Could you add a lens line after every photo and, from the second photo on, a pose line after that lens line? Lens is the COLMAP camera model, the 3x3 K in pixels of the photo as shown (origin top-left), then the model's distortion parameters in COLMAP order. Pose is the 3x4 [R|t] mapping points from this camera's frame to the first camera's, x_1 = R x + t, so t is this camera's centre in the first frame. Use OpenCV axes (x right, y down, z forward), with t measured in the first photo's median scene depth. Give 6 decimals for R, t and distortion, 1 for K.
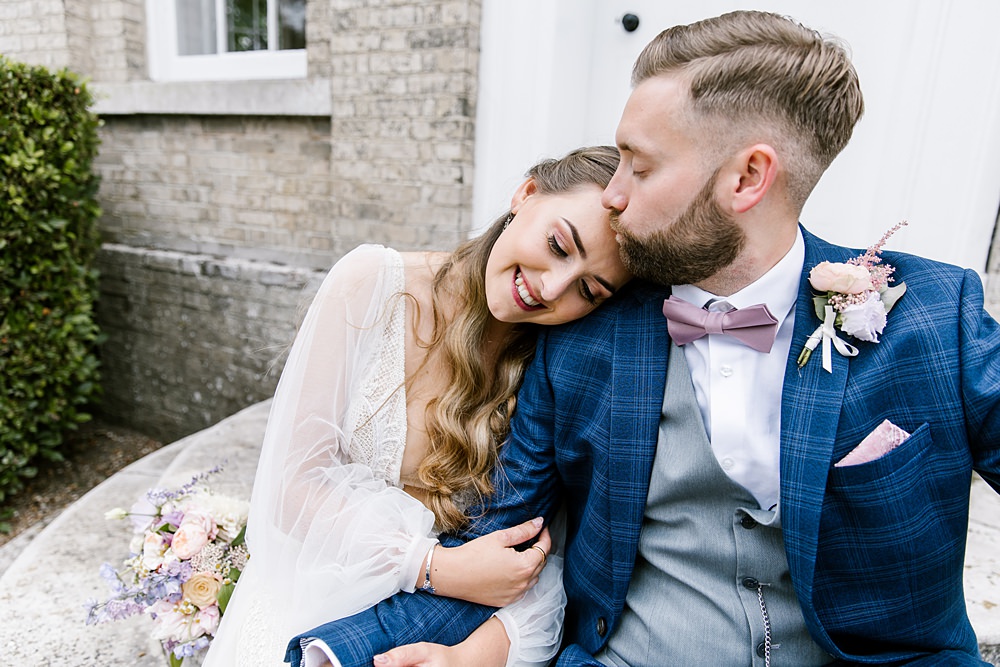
lens RADIAL K [[644.8, 0, 499.9], [0, 644.8, 326.1], [0, 0, 1]] dist [0.005299, -0.001058]
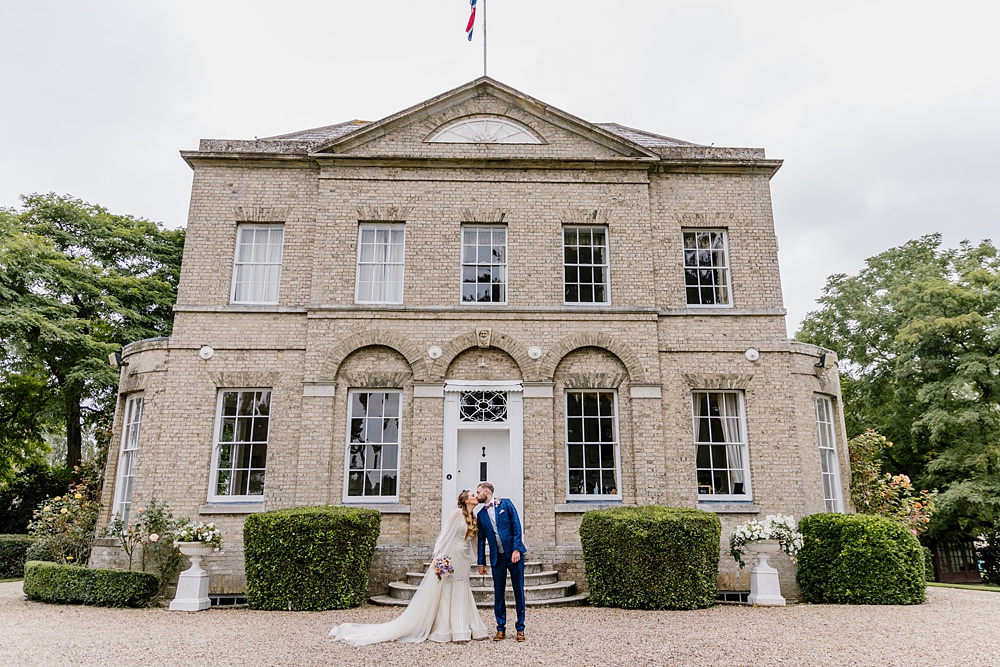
lens RADIAL K [[644.8, 0, 504.9], [0, 644.8, 327.9], [0, 0, 1]] dist [0.005299, -0.001058]
pose [[0.876863, 0.056001, 0.477467, -2.134083], [0.144676, 0.916409, -0.373181, 0.336369], [-0.458453, 0.396307, 0.795463, -3.958171]]
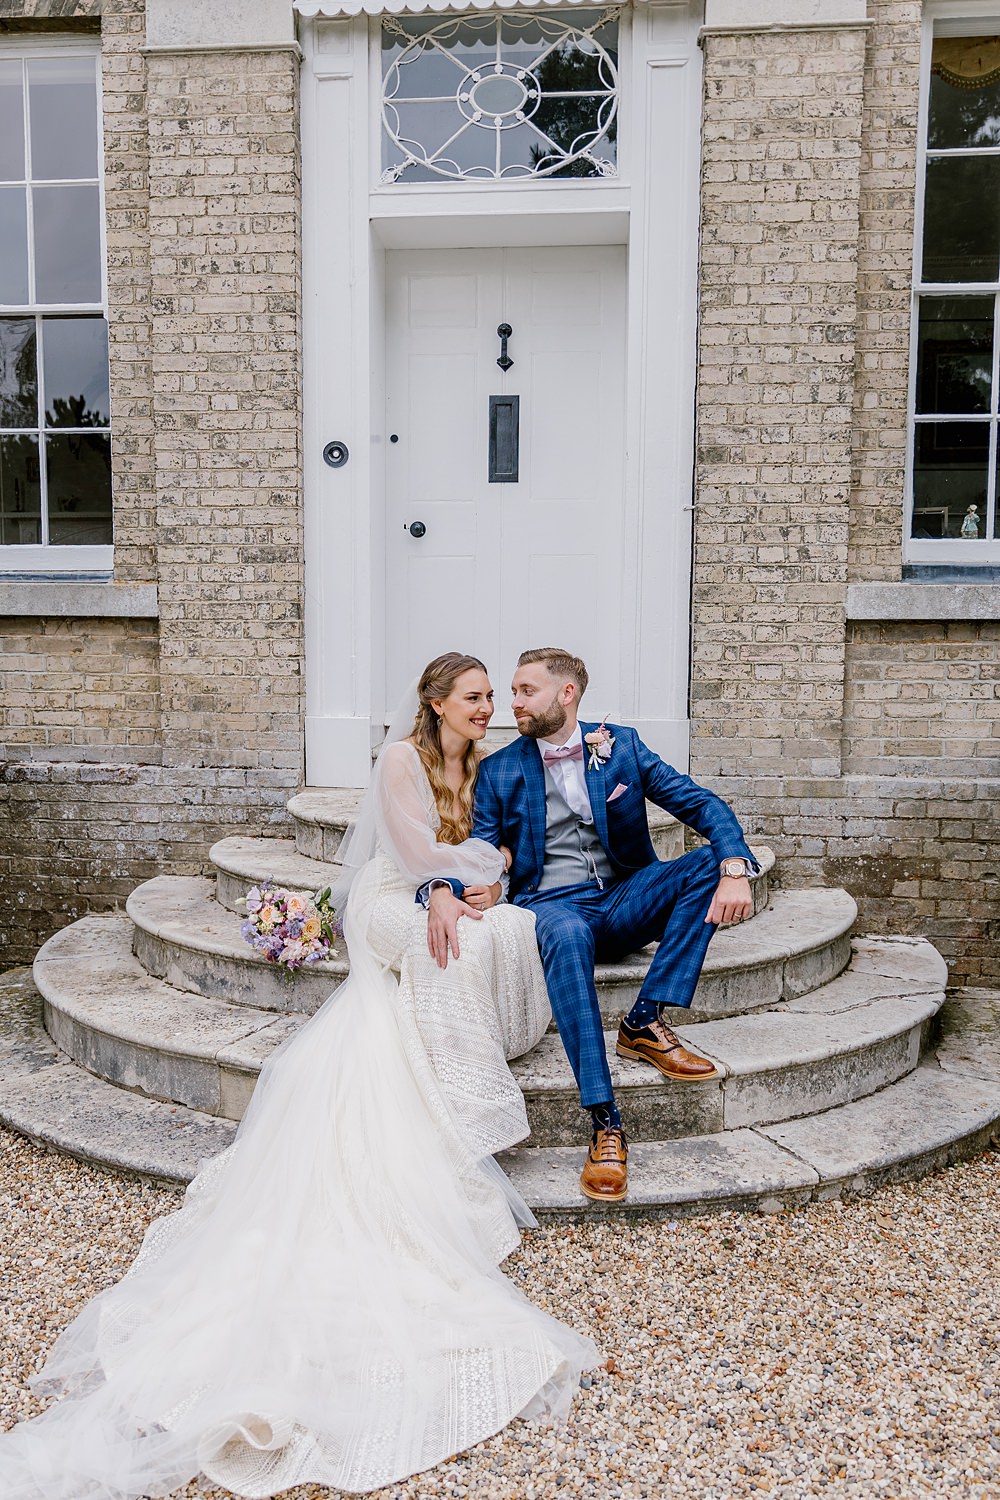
lens RADIAL K [[1164.4, 0, 499.6], [0, 1164.4, 739.6], [0, 0, 1]] dist [-0.011941, -0.002601]
pose [[0.917014, -0.099186, 0.386326, -0.523716], [0.125284, 0.991193, -0.042904, 0.027412], [-0.378668, 0.087744, 0.921364, -1.000316]]
